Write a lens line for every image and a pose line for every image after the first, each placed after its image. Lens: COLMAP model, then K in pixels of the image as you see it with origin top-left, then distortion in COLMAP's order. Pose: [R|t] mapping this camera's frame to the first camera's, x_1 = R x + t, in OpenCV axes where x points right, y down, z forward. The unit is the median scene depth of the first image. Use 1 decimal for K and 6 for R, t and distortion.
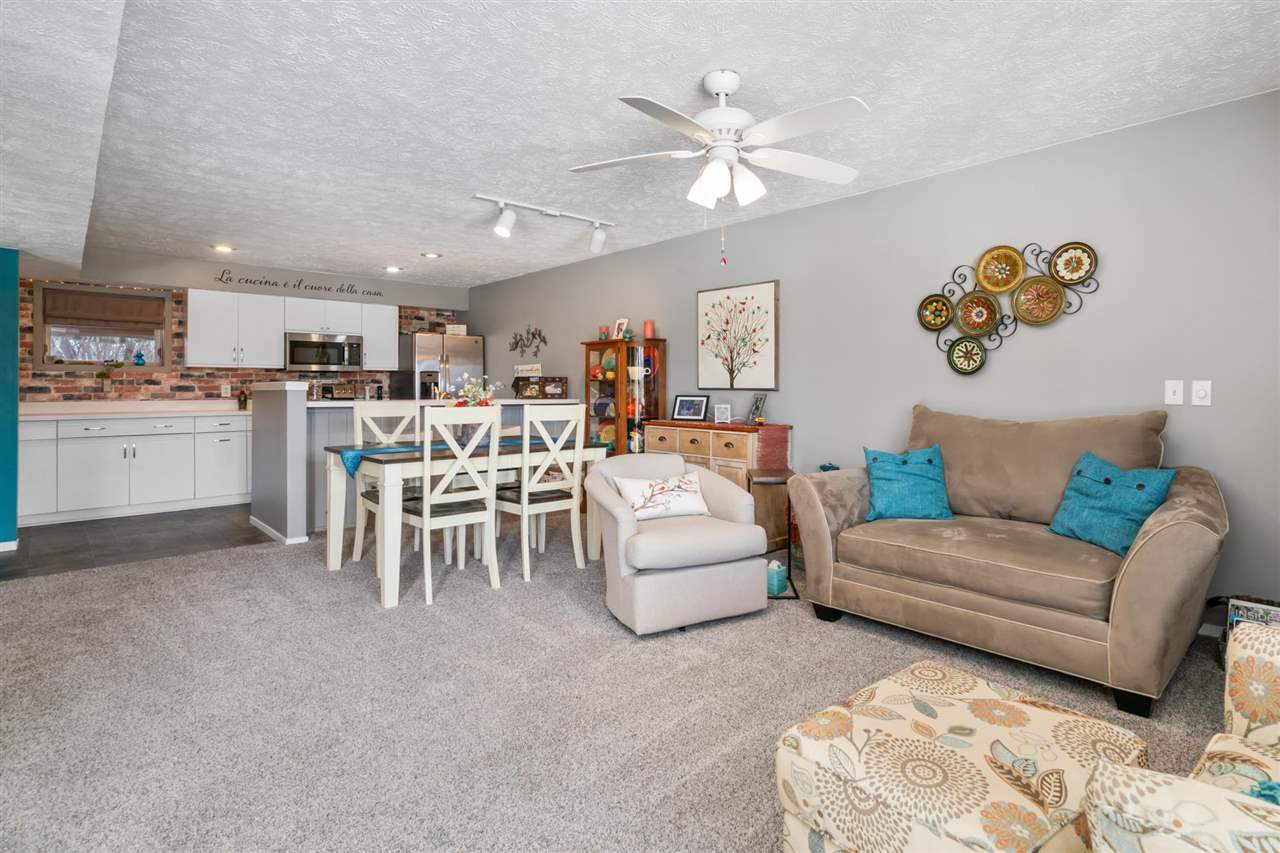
lens RADIAL K [[643.4, 0, 681.9], [0, 643.4, 383.1], [0, 0, 1]] dist [0.001228, -0.000355]
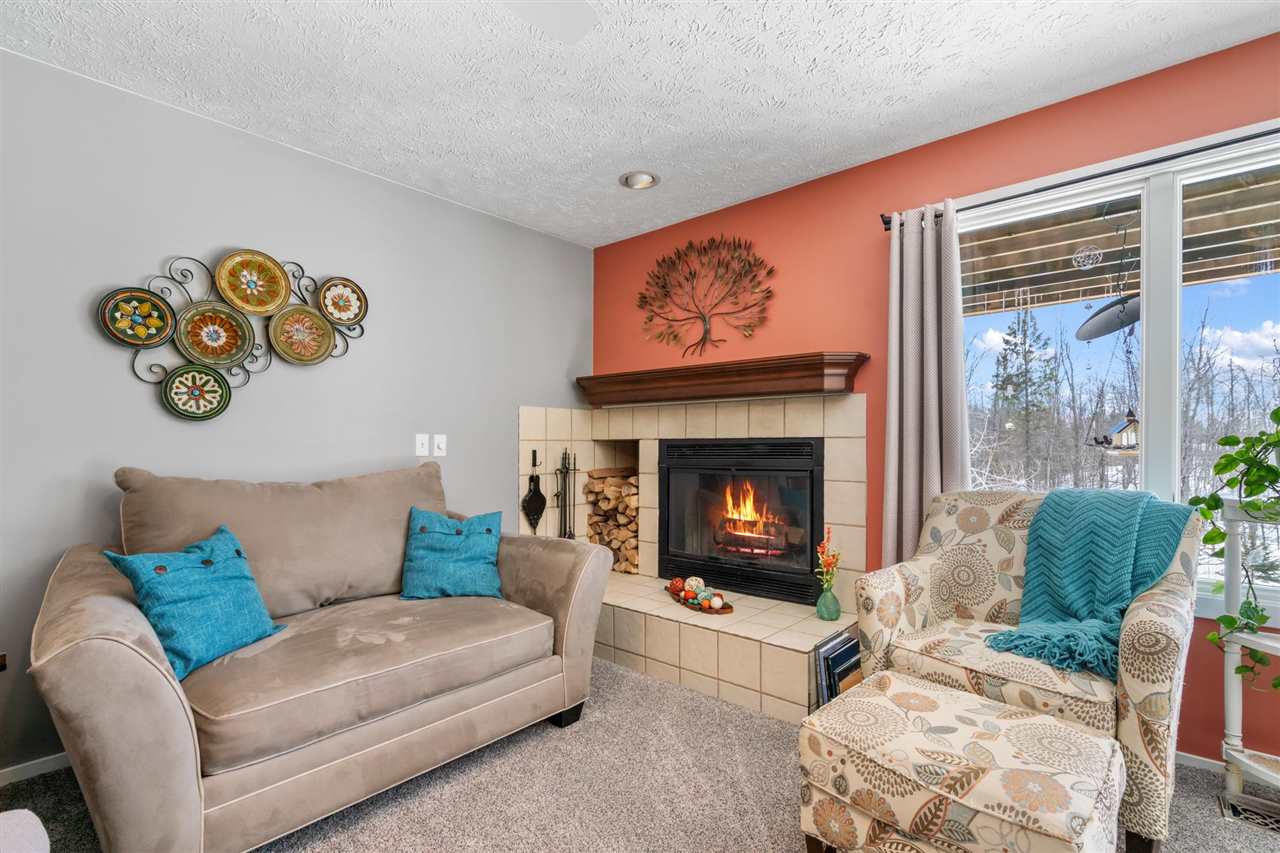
lens RADIAL K [[579.1, 0, 640.1], [0, 579.1, 444.0], [0, 0, 1]] dist [-0.000551, 0.000134]
pose [[-0.083641, -0.003291, 0.996491, -0.214195], [-0.009802, 0.999949, 0.002480, 0.005972], [-0.996448, -0.009561, -0.083669, 0.602941]]
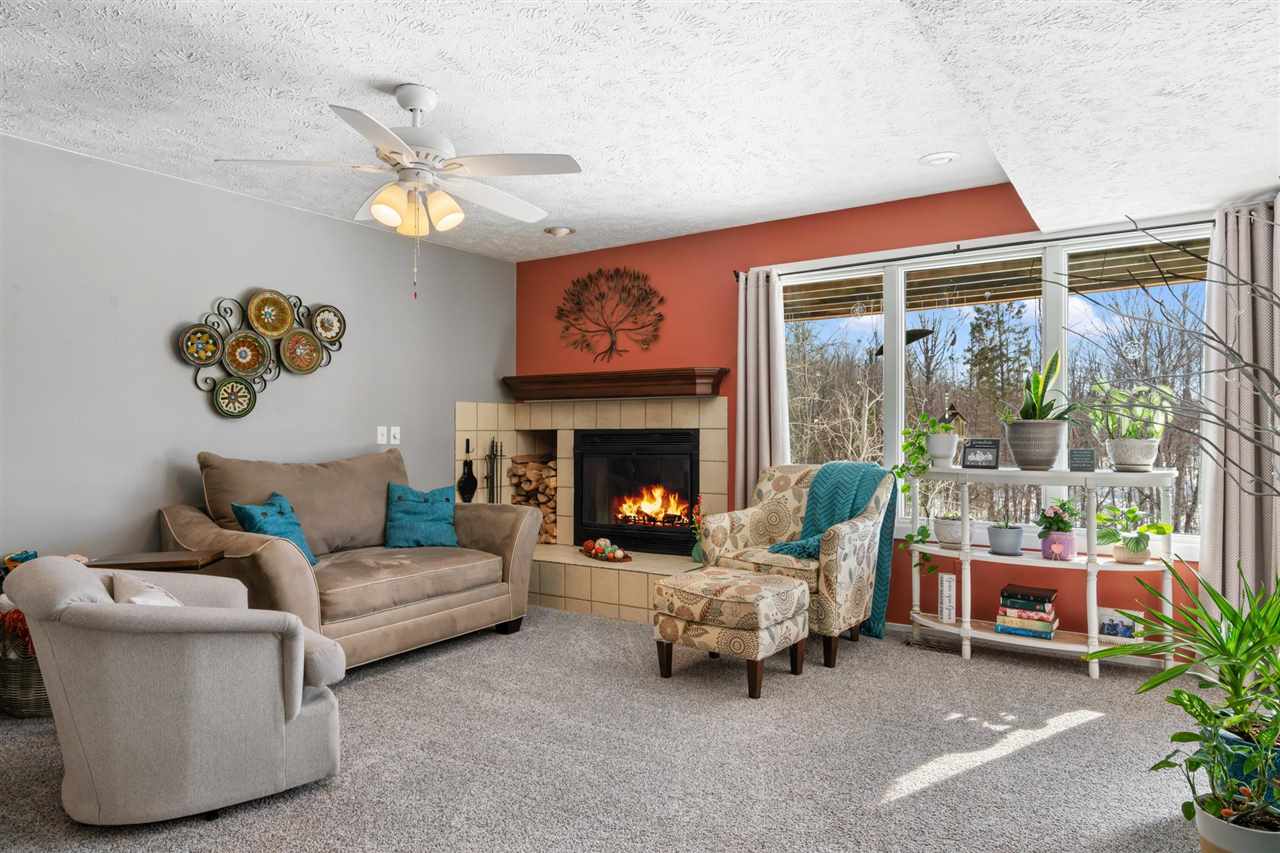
lens RADIAL K [[762.1, 0, 646.0], [0, 762.1, 422.4], [0, 0, 1]] dist [0.004400, 0.000041]
pose [[-0.217626, 0.007269, 0.976005, -0.781728], [-0.008106, 0.999924, -0.009255, -0.001362], [-0.975999, -0.009925, -0.217550, 0.683523]]
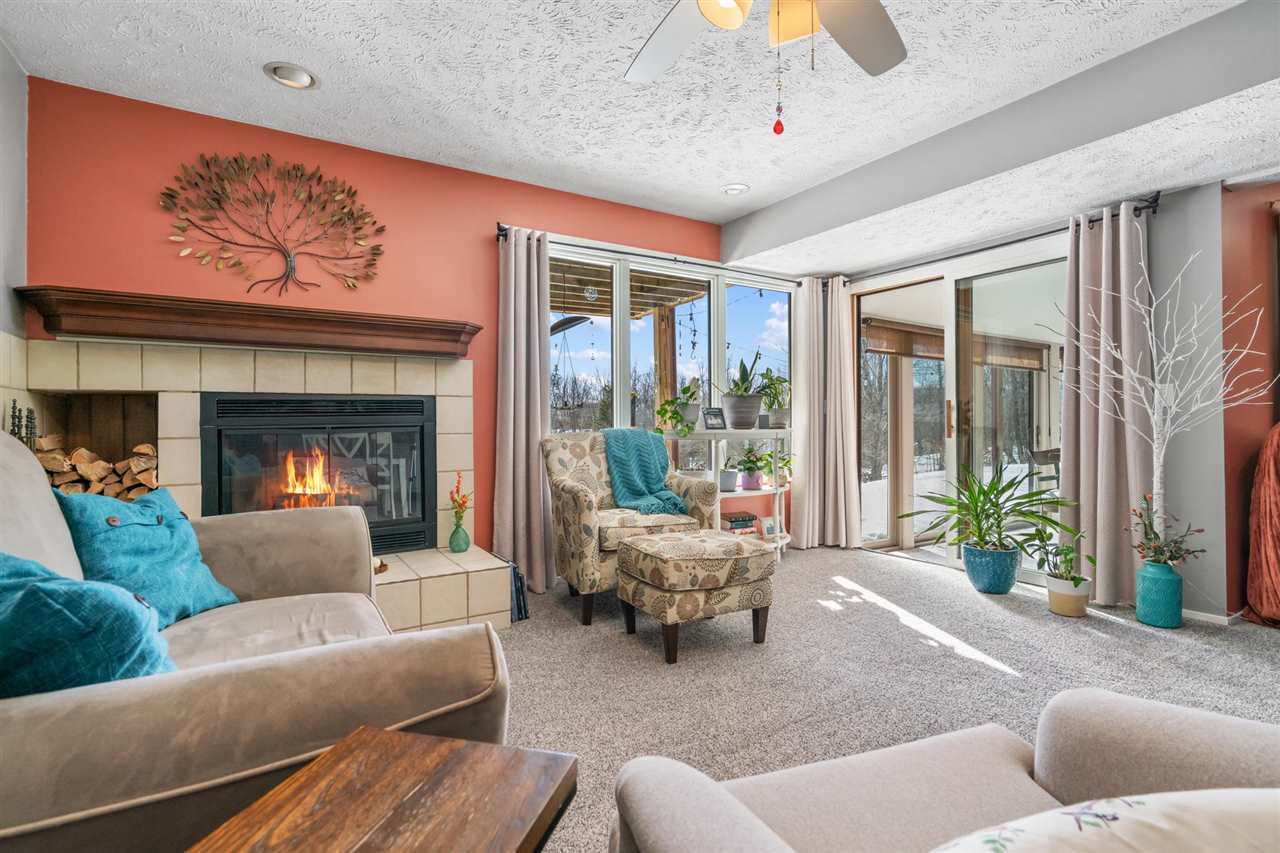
lens RADIAL K [[617.0, 0, 644.3], [0, 617.0, 413.8], [0, 0, 1]] dist [0.003998, 0.001312]
pose [[-0.977586, 0.005663, 0.210458, 0.043393], [0.000859, 0.999737, -0.022909, 0.046333], [-0.210532, -0.022215, -0.977334, 1.144265]]
